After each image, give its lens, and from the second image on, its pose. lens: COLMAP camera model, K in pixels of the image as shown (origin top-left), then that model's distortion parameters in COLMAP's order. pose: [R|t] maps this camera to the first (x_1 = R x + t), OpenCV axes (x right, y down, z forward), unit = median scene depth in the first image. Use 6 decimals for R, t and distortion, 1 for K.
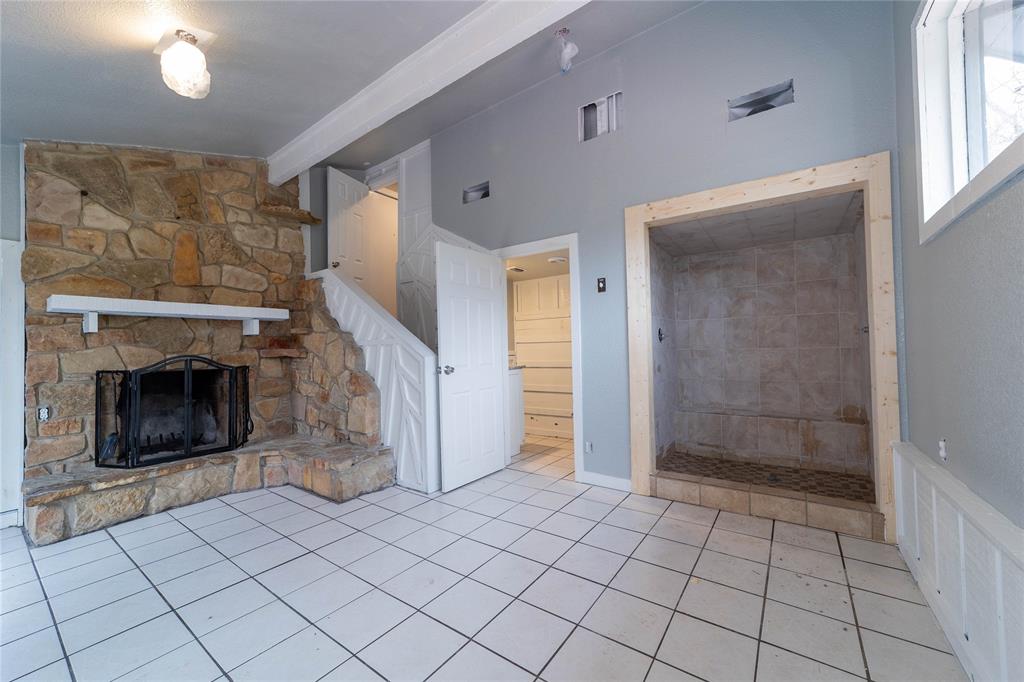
lens RADIAL K [[394.3, 0, 514.9], [0, 394.3, 351.6], [0, 0, 1]] dist [-0.015143, 0.007090]
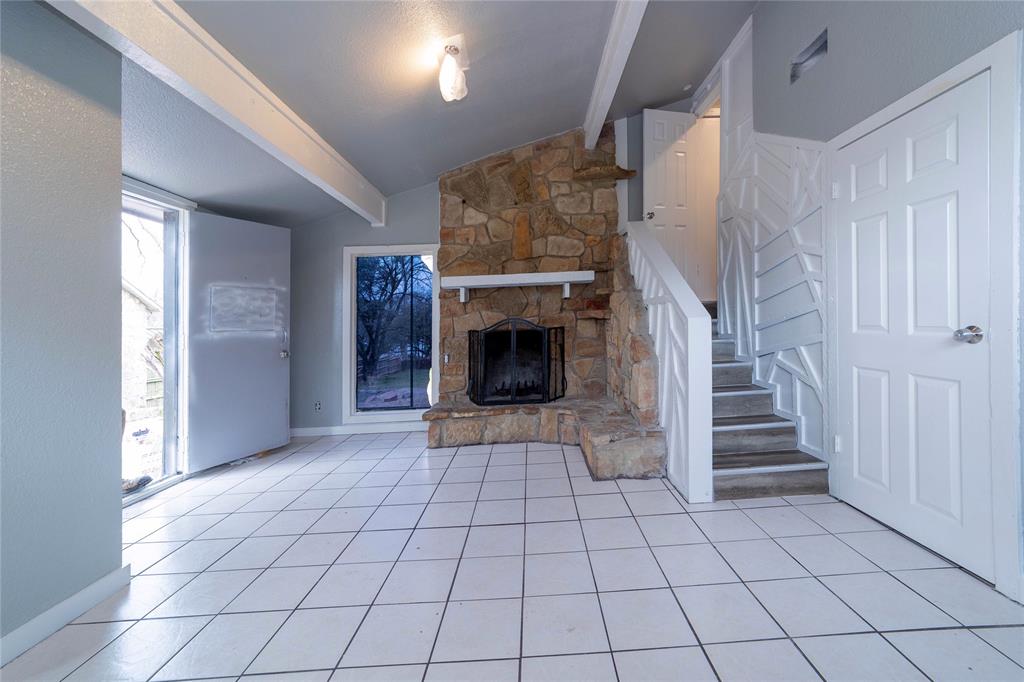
lens RADIAL K [[416.7, 0, 513.7], [0, 416.7, 322.3], [0, 0, 1]] dist [-0.018239, 0.008099]
pose [[0.599602, -0.000224, -0.800299, 0.159430], [0.025596, 0.999494, 0.018897, -0.001260], [0.799889, -0.031815, 0.599304, 0.216988]]
